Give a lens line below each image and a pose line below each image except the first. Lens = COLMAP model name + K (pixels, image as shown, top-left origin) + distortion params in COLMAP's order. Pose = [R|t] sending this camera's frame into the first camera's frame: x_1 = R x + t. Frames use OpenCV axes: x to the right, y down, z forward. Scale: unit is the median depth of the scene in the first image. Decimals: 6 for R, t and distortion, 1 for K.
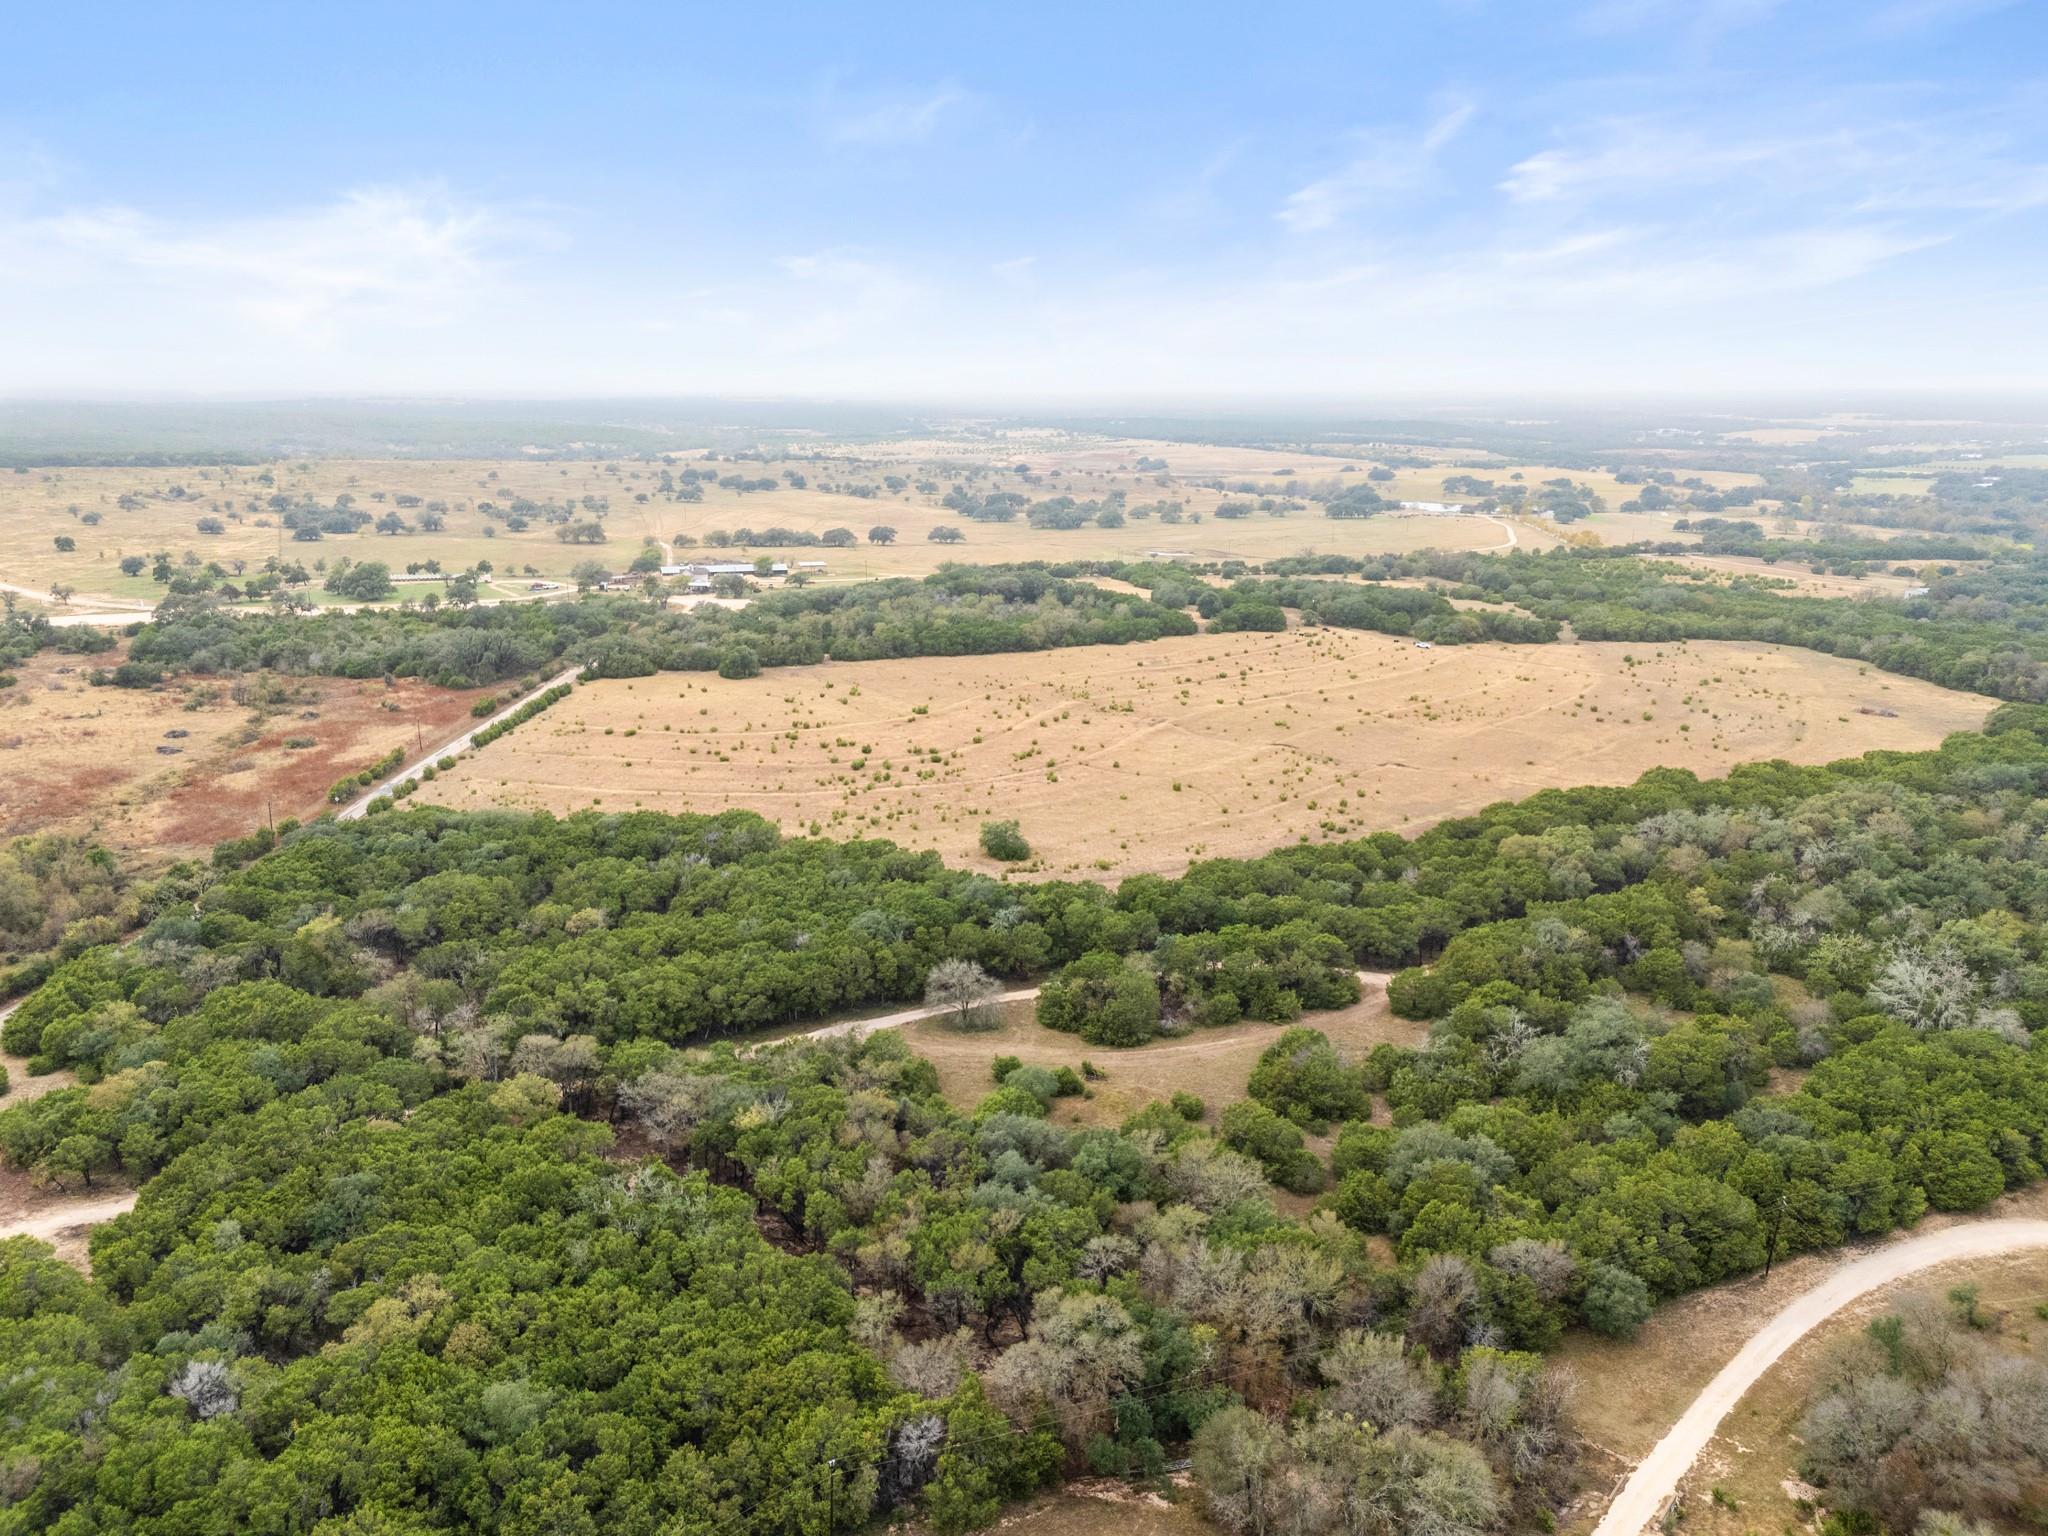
lens RADIAL K [[1498.6, 0, 1024.0], [0, 1498.6, 768.0], [0, 0, 1]] dist [0.099409, -0.113296]
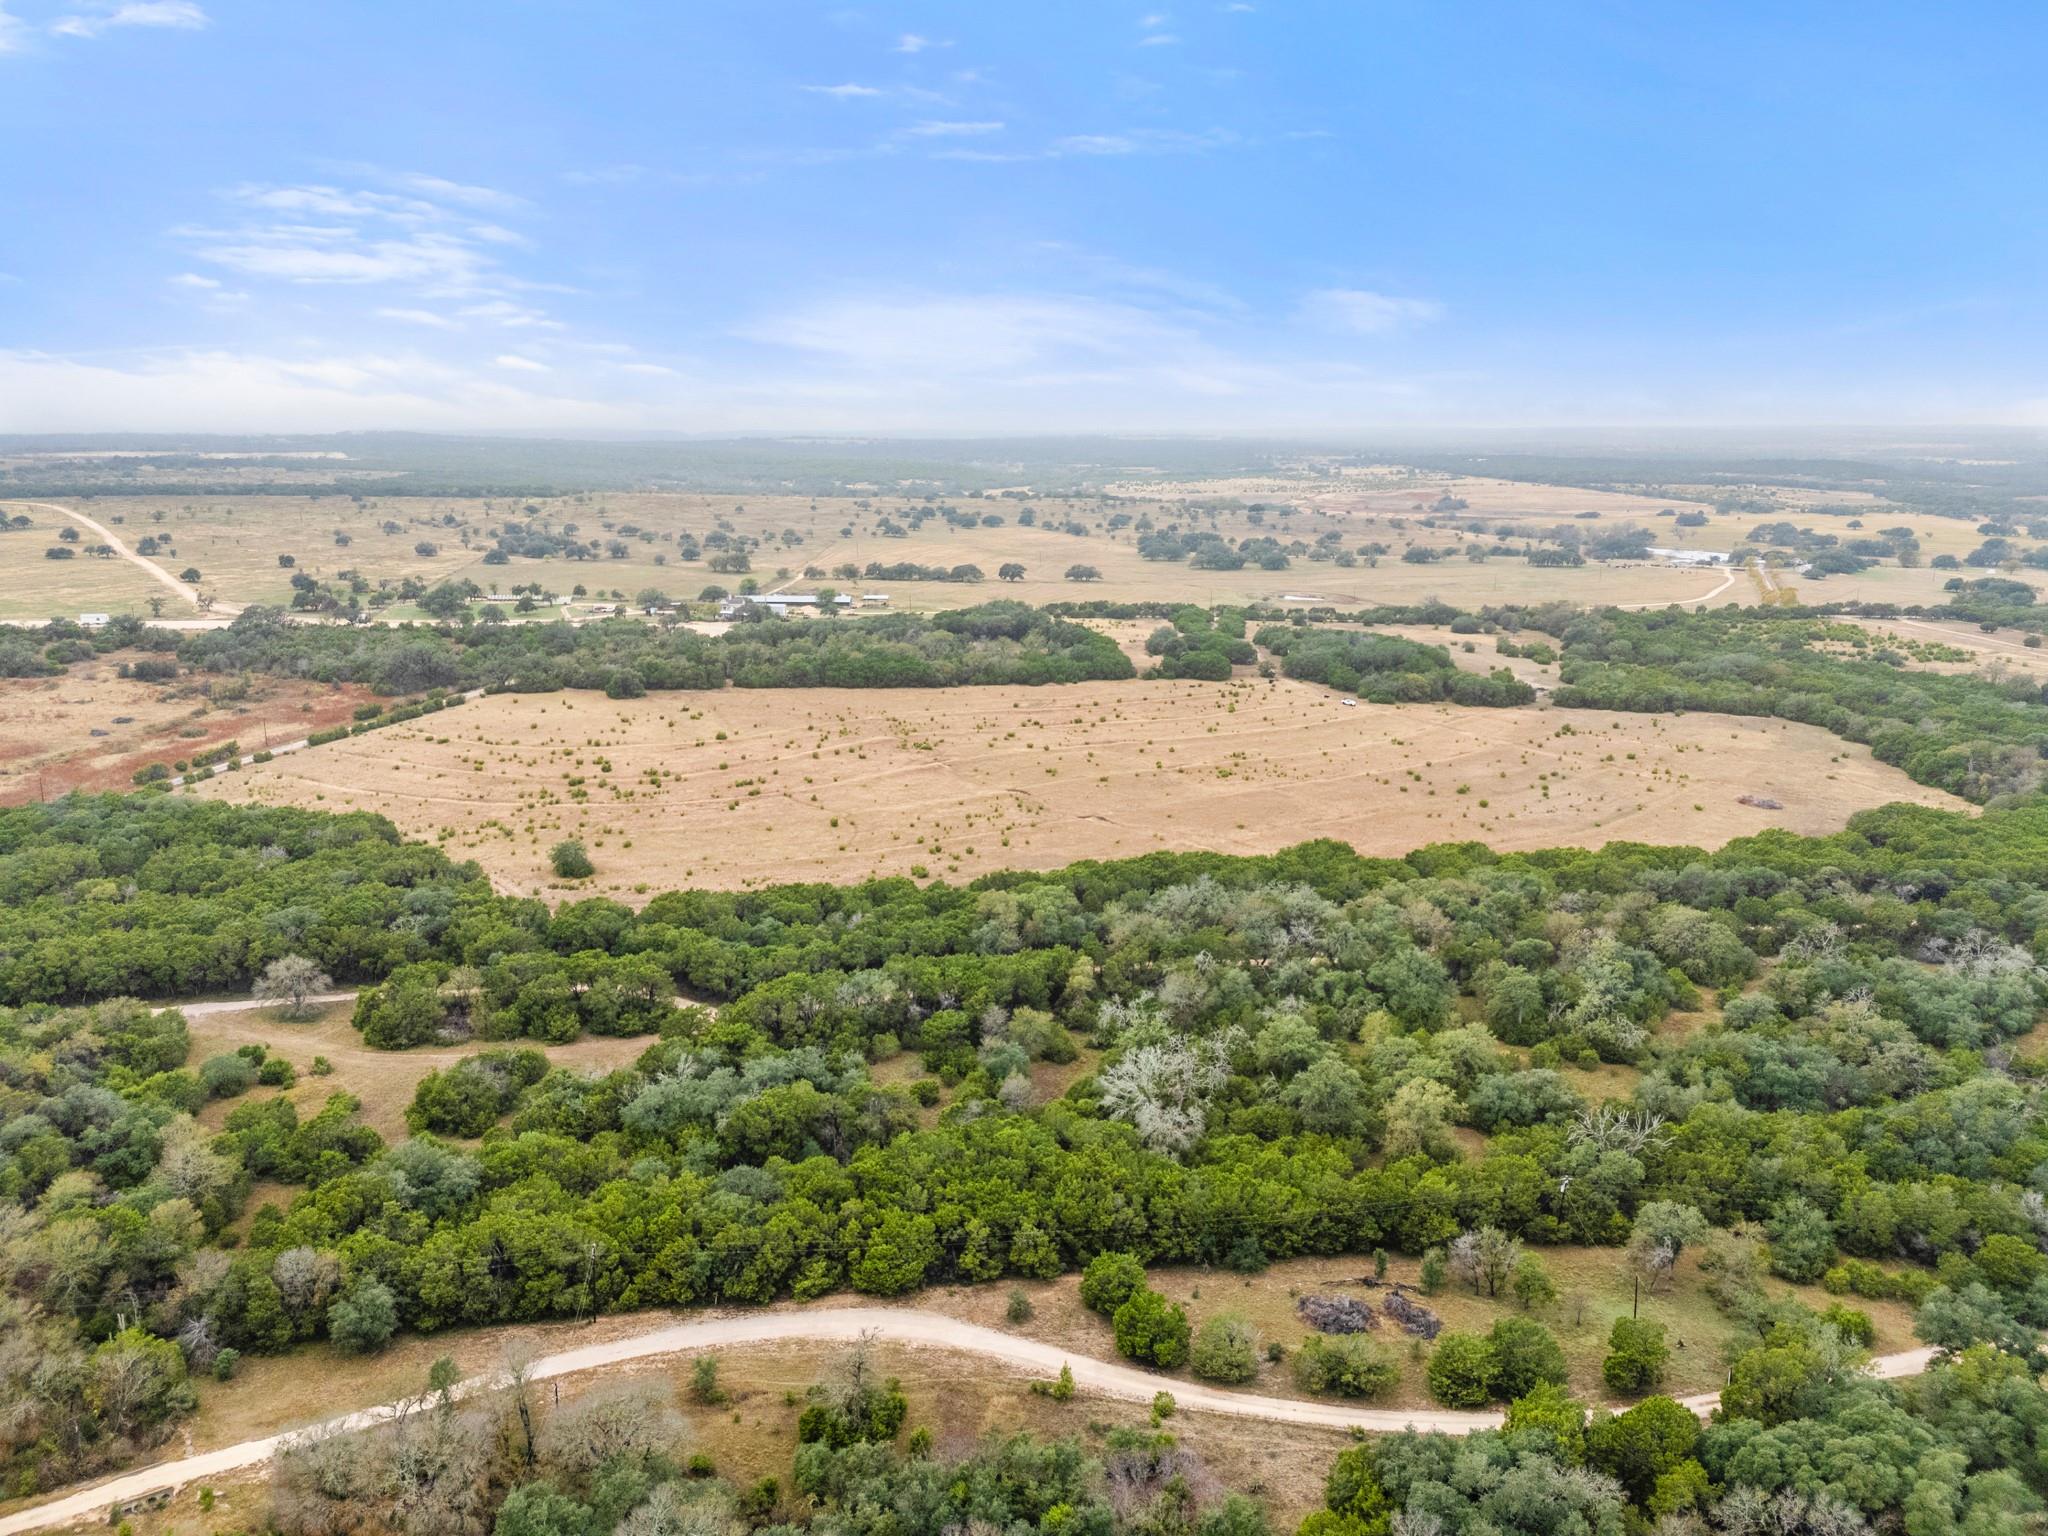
lens RADIAL K [[1498.6, 0, 1024.0], [0, 1498.6, 768.0], [0, 0, 1]] dist [0.099409, -0.113296]
pose [[0.960417, 0.062396, -0.271487, 0.314382], [-0.068567, 0.997558, -0.013296, -0.012485], [0.269994, 0.031384, 0.962350, 0.029522]]
